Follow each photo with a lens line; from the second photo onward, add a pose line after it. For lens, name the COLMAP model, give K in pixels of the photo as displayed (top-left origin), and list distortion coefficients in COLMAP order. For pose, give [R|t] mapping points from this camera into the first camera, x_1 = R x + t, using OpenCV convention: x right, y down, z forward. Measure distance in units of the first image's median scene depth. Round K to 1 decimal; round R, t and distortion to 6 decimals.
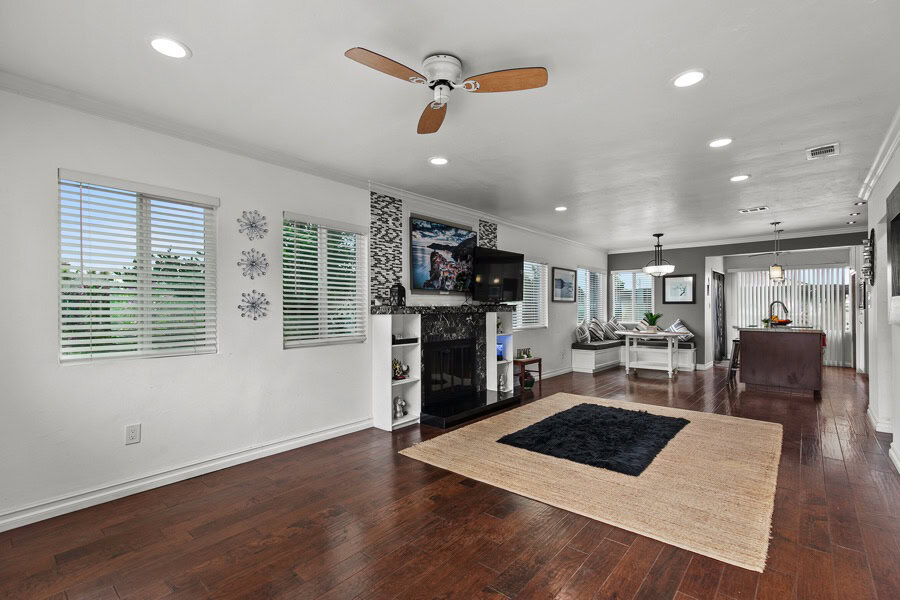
lens RADIAL K [[431.4, 0, 451.4], [0, 431.4, 308.2], [0, 0, 1]] dist [0.042061, -0.000165]
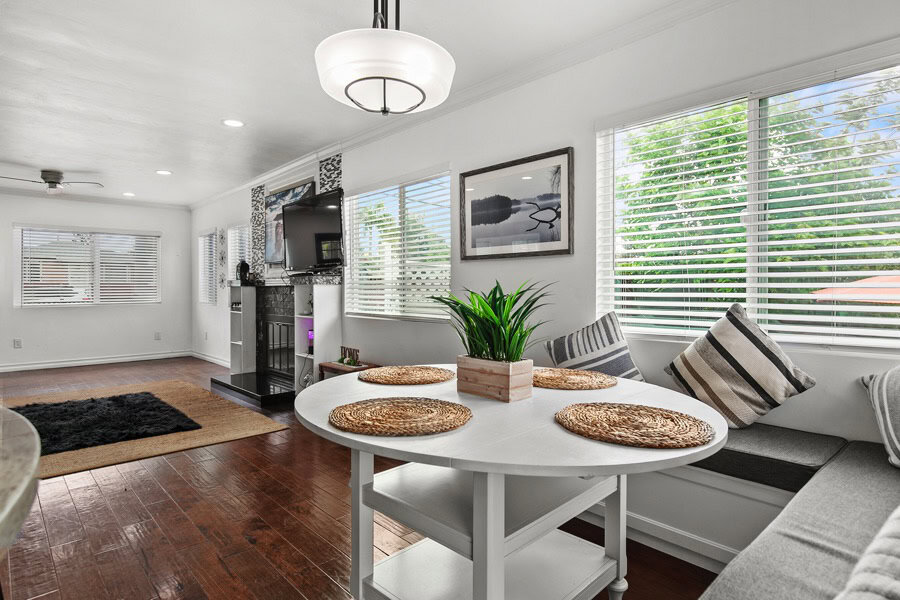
lens RADIAL K [[504.1, 0, 450.0], [0, 504.1, 300.0], [0, 0, 1]] dist [0.021332, 0.000712]
pose [[-0.151284, 0.026506, -0.988135, 0.656106], [0.001601, 0.999646, 0.026569, 0.009069], [0.988489, 0.002438, -0.151273, 0.984206]]
